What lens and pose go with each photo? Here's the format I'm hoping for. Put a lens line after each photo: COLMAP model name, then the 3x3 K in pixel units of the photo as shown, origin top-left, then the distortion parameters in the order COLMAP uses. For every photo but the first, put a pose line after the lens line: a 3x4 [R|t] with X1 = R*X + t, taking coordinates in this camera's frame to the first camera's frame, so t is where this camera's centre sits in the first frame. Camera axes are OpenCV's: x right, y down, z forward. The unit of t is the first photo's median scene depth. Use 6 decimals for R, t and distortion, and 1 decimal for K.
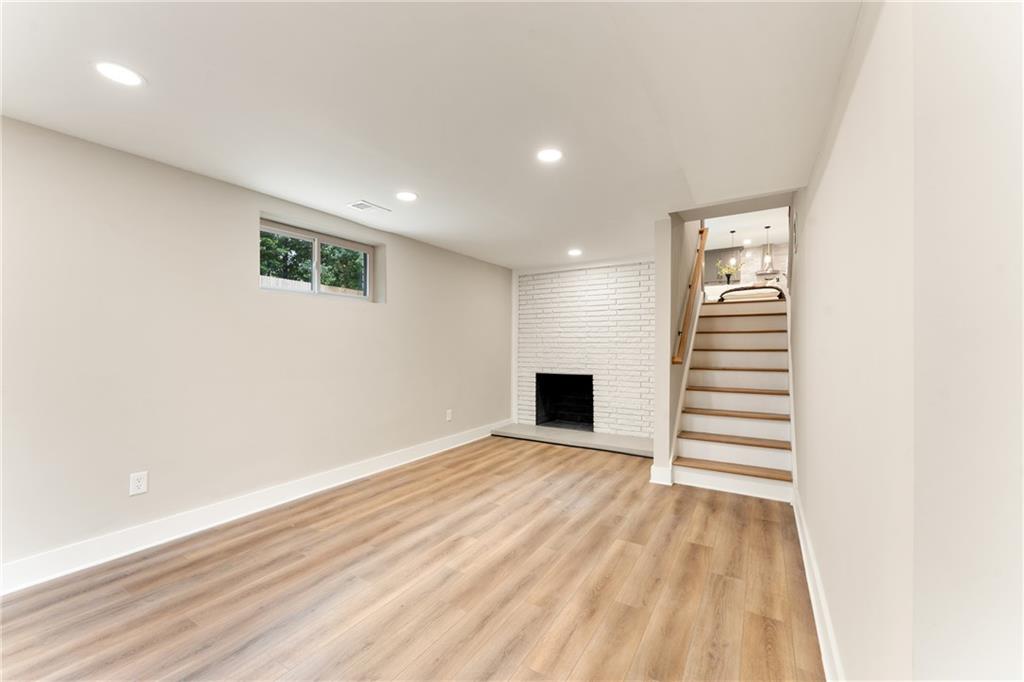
lens RADIAL K [[410.1, 0, 512.0], [0, 410.1, 341.0], [0, 0, 1]] dist [-0.000443, -0.000018]
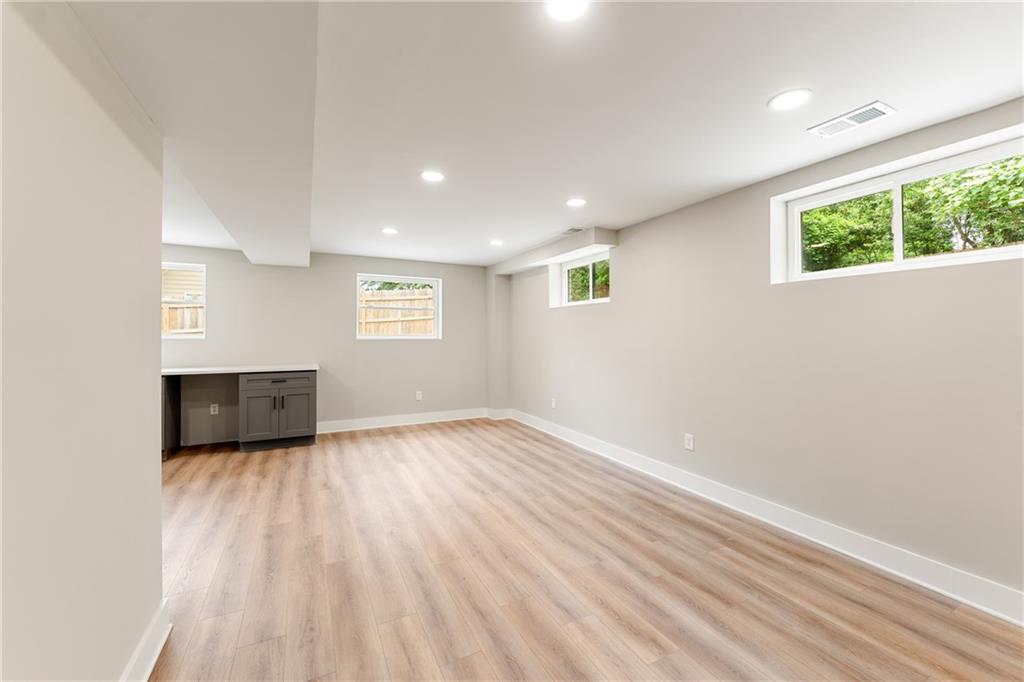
lens RADIAL K [[410.1, 0, 512.0], [0, 410.1, 341.0], [0, 0, 1]] dist [-0.000443, -0.000018]
pose [[-0.520739, 0.013025, -0.853616, 0.592611], [0.008857, 0.999912, 0.009854, -0.015962], [0.853670, -0.002429, -0.520809, 1.234072]]
